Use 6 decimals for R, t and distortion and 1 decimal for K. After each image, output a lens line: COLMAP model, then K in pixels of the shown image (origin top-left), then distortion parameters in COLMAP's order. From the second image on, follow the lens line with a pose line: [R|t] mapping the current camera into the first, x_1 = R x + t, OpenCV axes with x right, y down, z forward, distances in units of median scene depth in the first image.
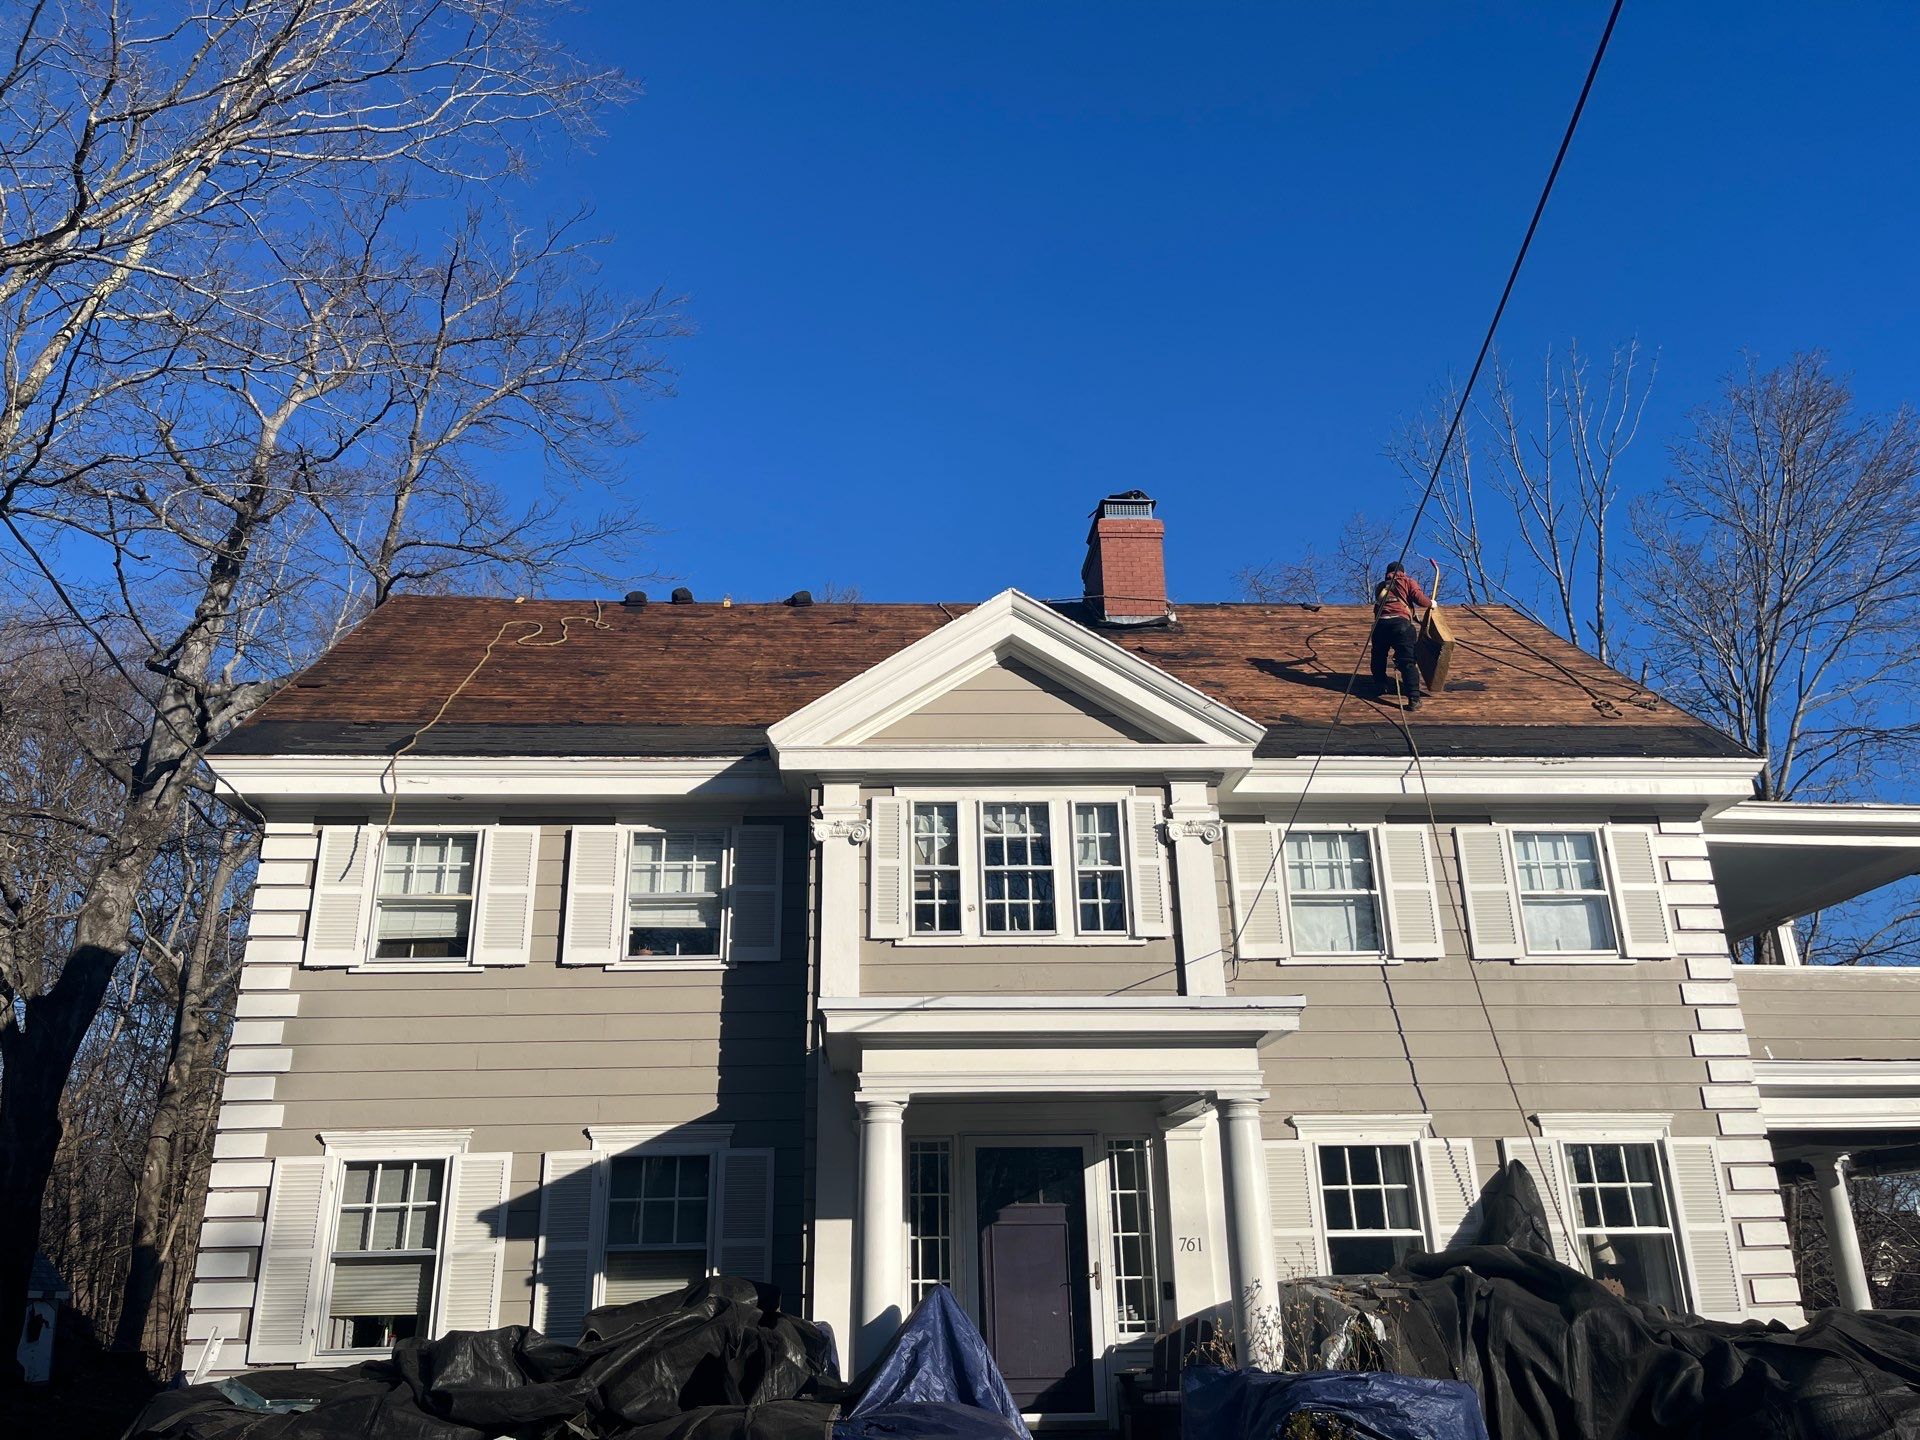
lens RADIAL K [[1614.9, 0, 945.3], [0, 1614.9, 670.8], [0, 0, 1]] dist [0.027472, -0.042885]
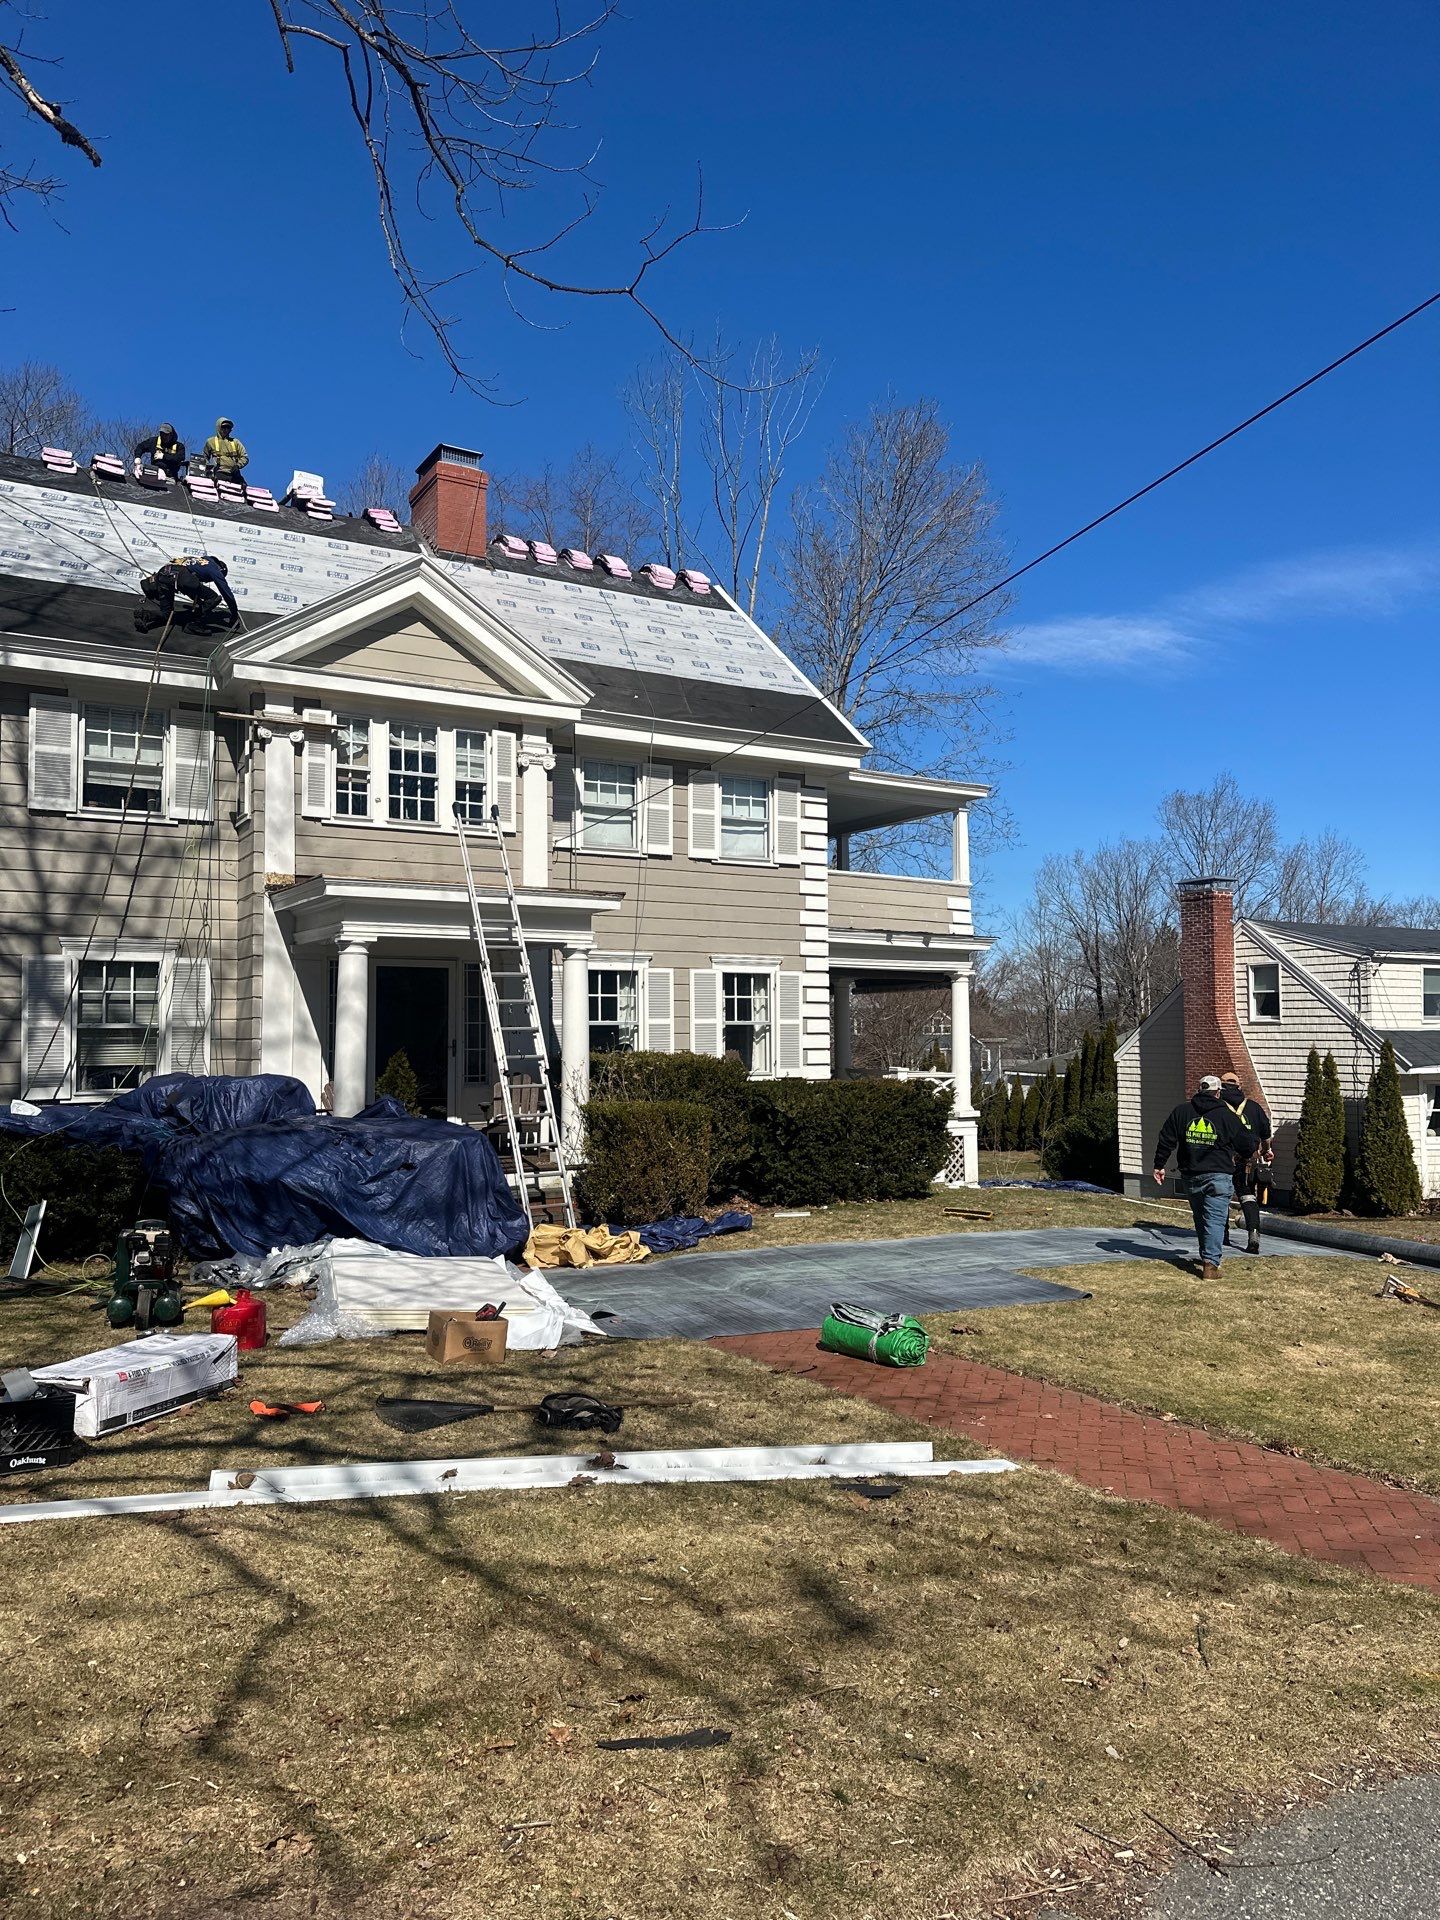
lens RADIAL K [[1494.7, 0, 729.6], [0, 1494.7, 960.0], [0, 0, 1]] dist [0.010419, -0.010681]
pose [[0.890922, 0.041745, 0.452233, -0.289543], [-0.178832, 0.947565, 0.264840, -0.118387], [-0.417464, -0.316826, 0.851672, -0.273511]]
